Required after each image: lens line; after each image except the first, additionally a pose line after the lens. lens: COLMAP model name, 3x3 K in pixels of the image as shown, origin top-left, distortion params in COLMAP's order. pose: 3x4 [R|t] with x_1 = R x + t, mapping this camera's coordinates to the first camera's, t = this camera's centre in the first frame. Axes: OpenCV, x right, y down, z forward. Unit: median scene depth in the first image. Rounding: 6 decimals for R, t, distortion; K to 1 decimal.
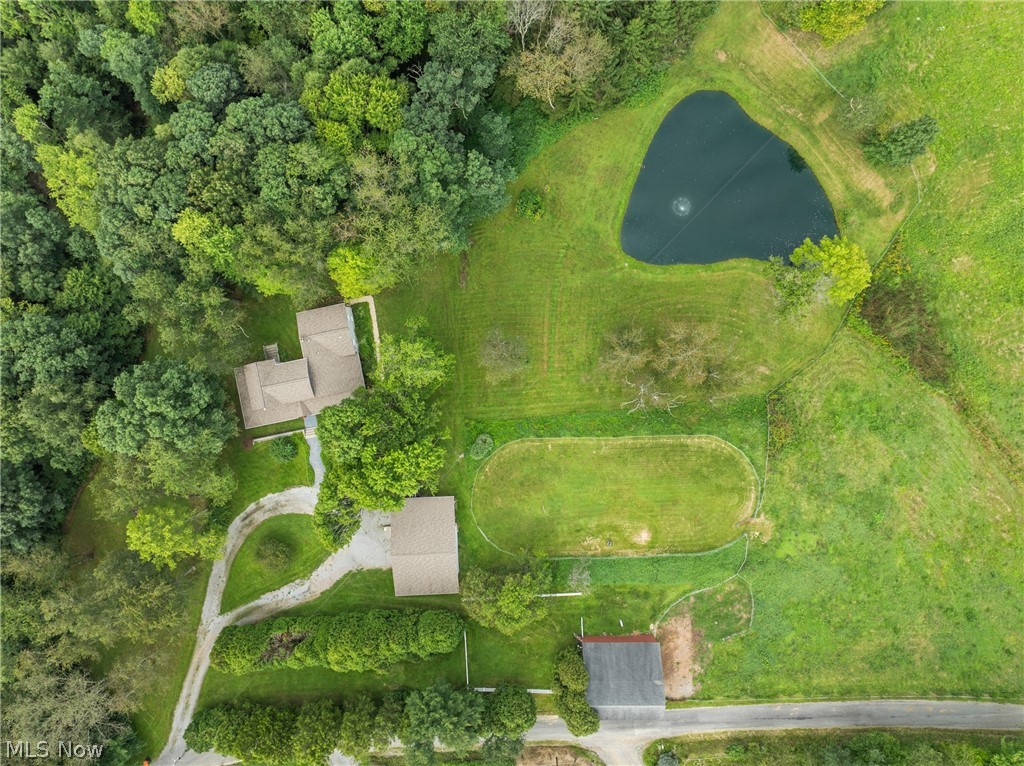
lens RADIAL K [[711.9, 0, 512.0], [0, 711.9, 383.0], [0, 0, 1]] dist [-0.046702, 0.003631]
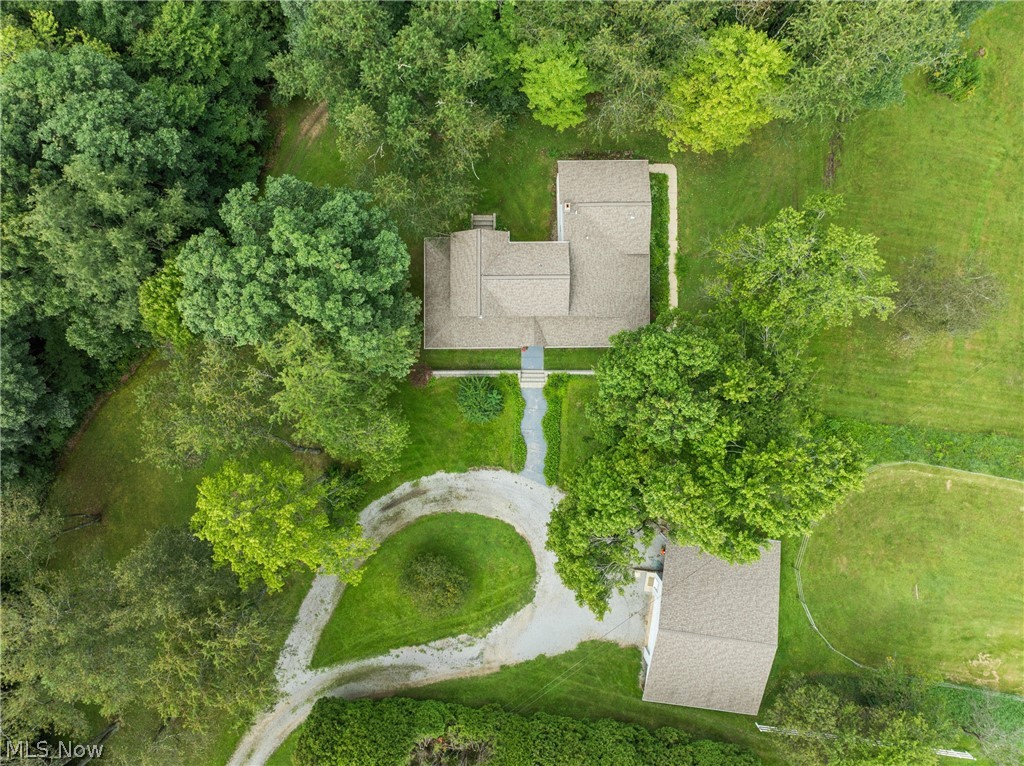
lens RADIAL K [[723.4, 0, 511.9], [0, 723.4, 380.5], [0, 0, 1]] dist [-0.035174, -0.005088]
pose [[0.981109, 0.193419, -0.003874, -0.304910], [-0.193440, 0.981092, -0.006291, 0.080492], [0.002584, 0.006921, 0.999973, 0.438986]]
